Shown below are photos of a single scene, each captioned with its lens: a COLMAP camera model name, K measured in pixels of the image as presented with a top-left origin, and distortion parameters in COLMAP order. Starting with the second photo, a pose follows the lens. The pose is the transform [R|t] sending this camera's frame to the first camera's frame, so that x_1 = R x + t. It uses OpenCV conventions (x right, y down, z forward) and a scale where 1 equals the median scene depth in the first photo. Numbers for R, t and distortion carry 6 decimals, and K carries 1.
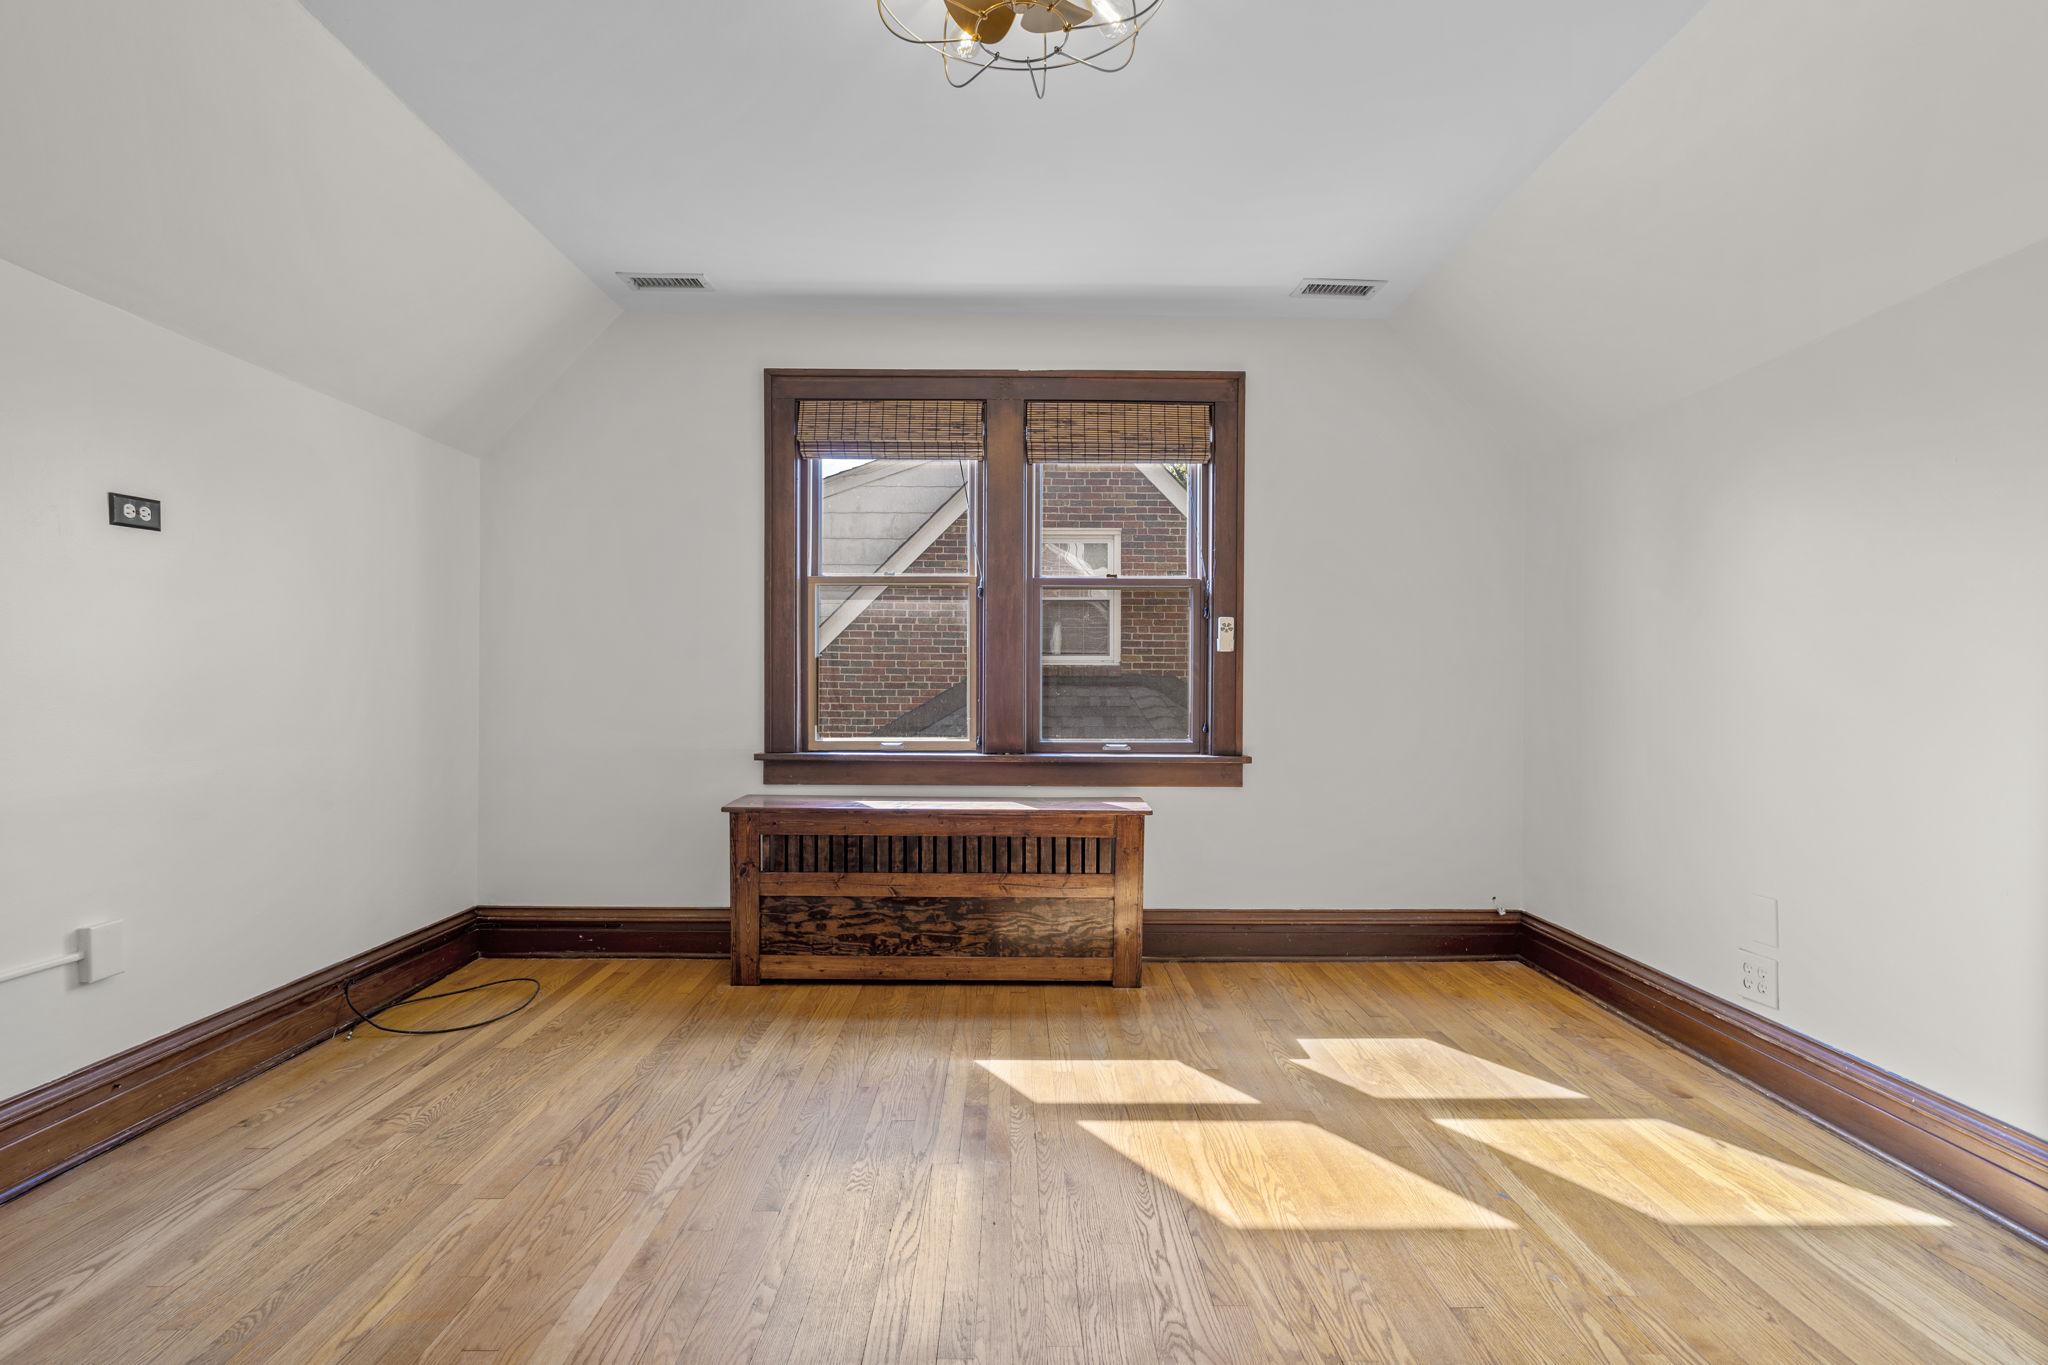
lens RADIAL K [[937.1, 0, 1008.6], [0, 937.1, 693.2], [0, 0, 1]] dist [-0.010600, 0.003574]
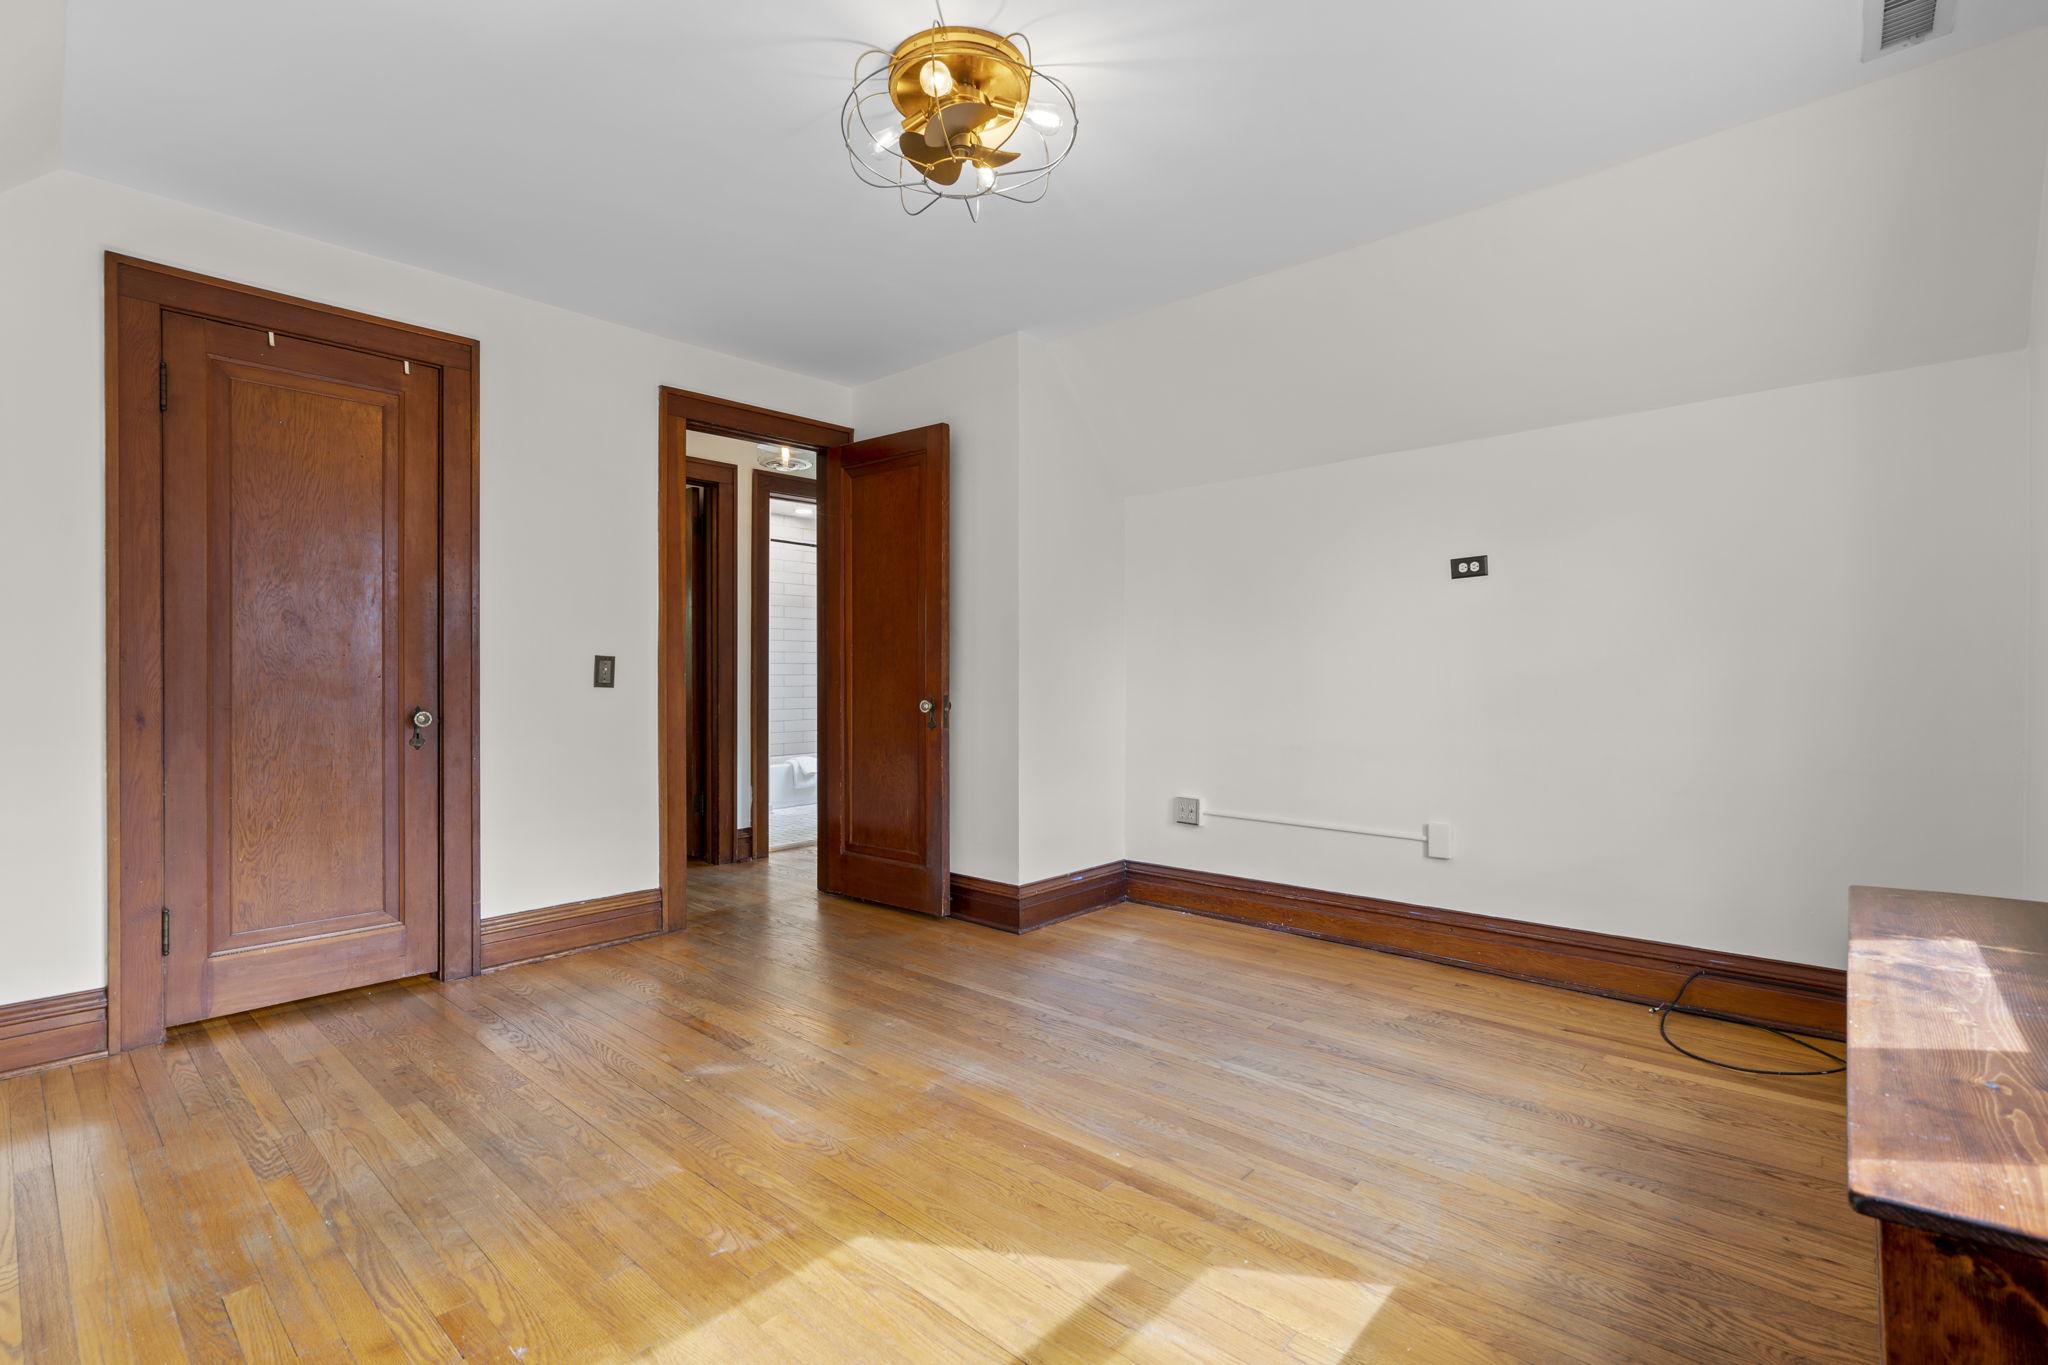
lens RADIAL K [[937.1, 0, 1033.8], [0, 937.1, 673.1], [0, 0, 1]] dist [-0.010600, 0.003574]
pose [[-0.654173, -0.004550, -0.756332, 0.471850], [-0.010106, 0.999945, 0.002726, -0.010014], [0.756278, 0.009427, -0.654183, 0.976116]]
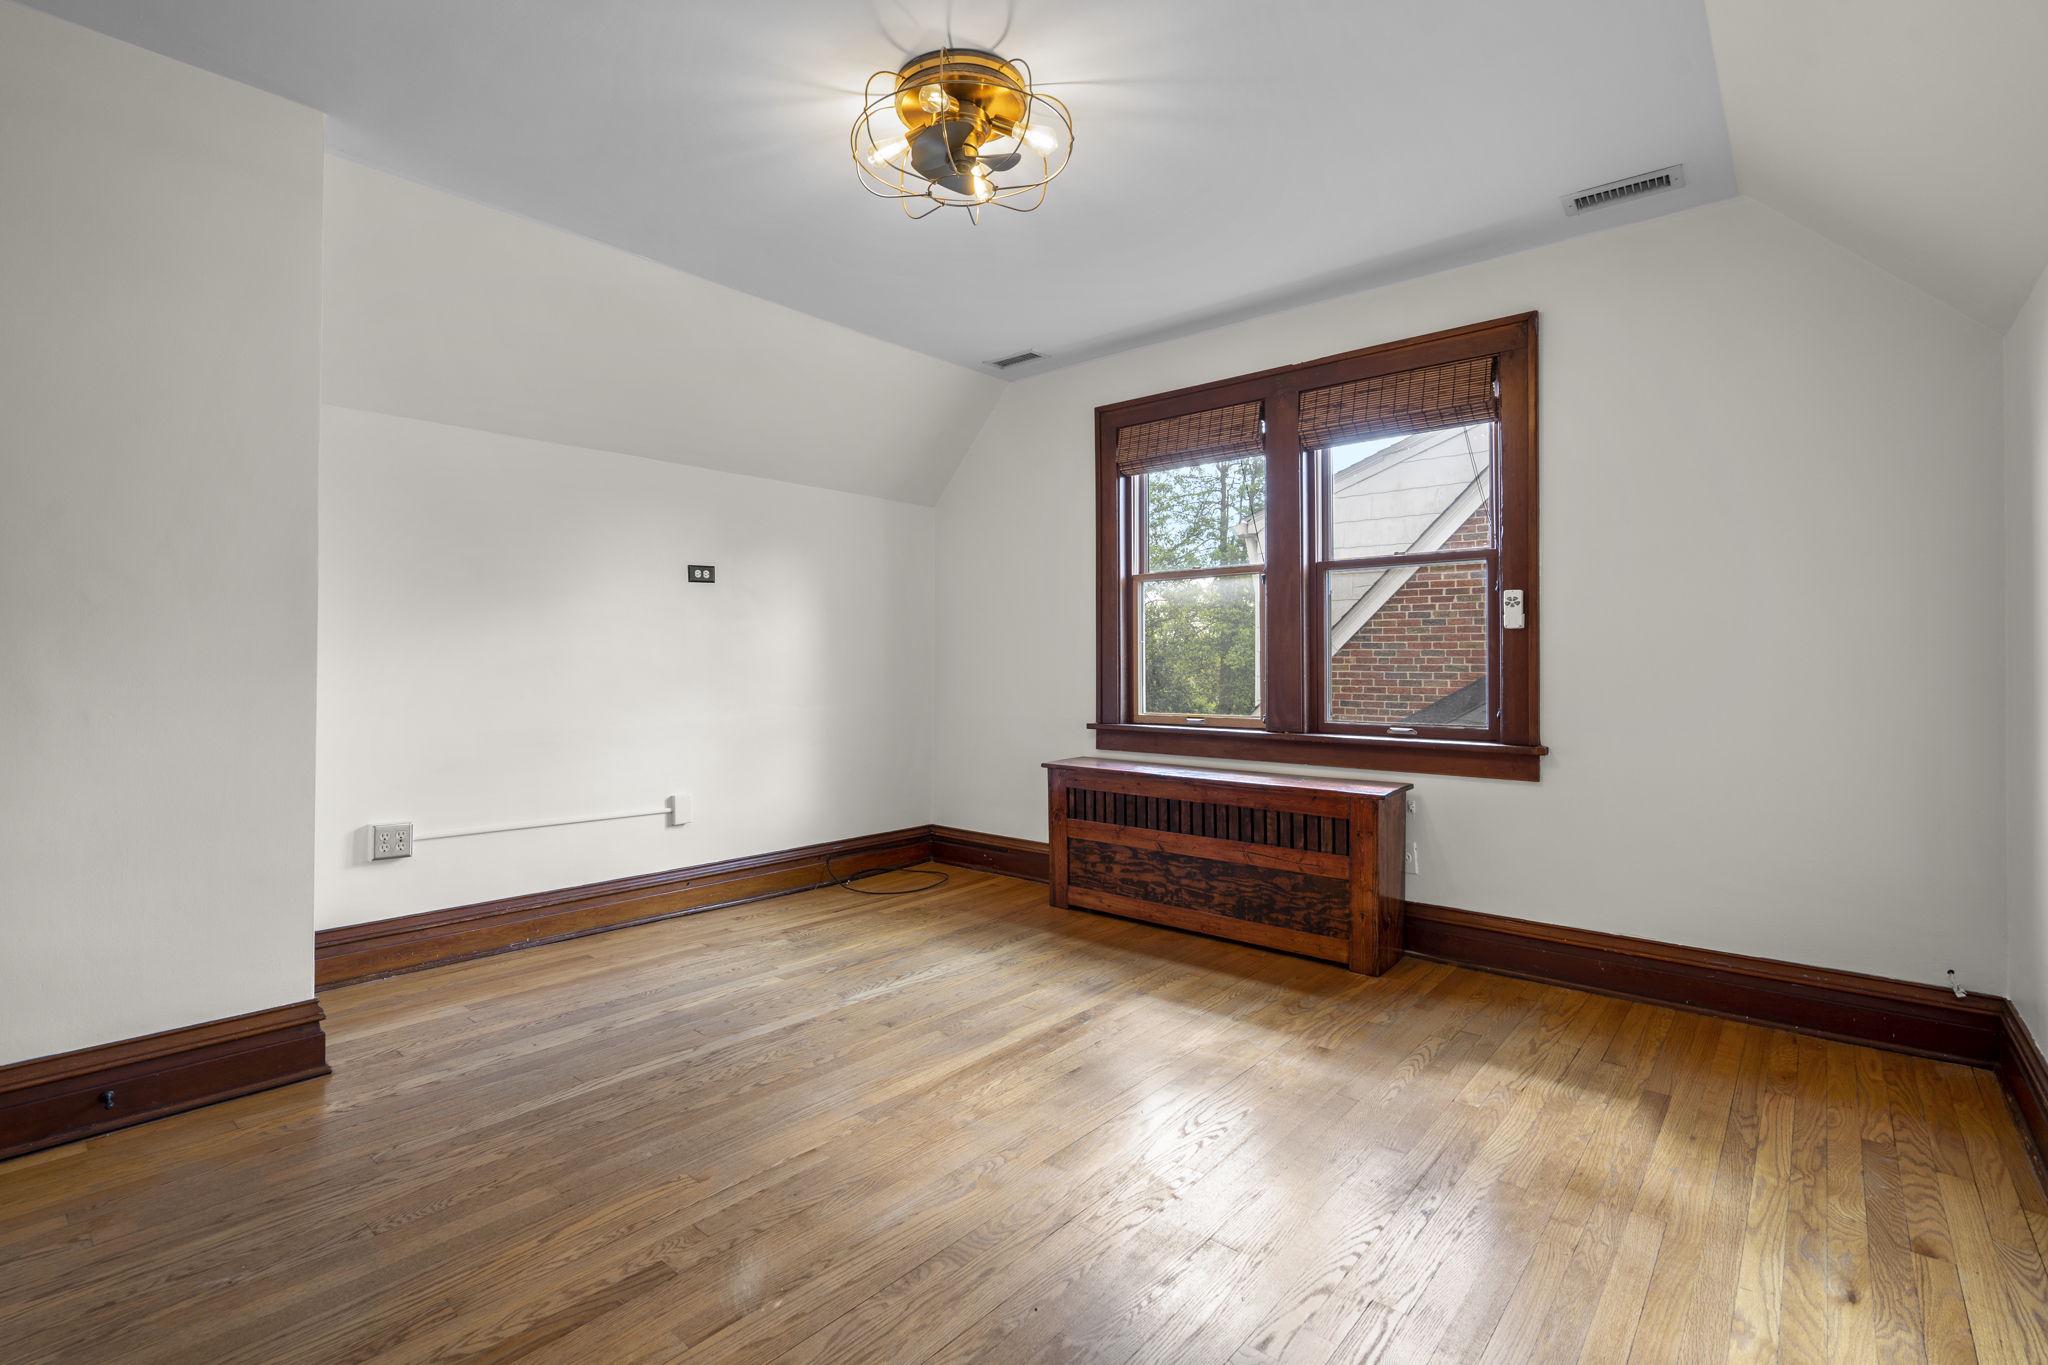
lens RADIAL K [[937.1, 0, 998.8], [0, 937.1, 664.5], [0, 0, 1]] dist [-0.010600, 0.003574]
pose [[0.744619, -0.004758, -0.667472, 0.487126], [-0.004224, 0.999921, -0.011839, 0.002828], [0.667476, 0.011635, 0.744541, 0.010944]]
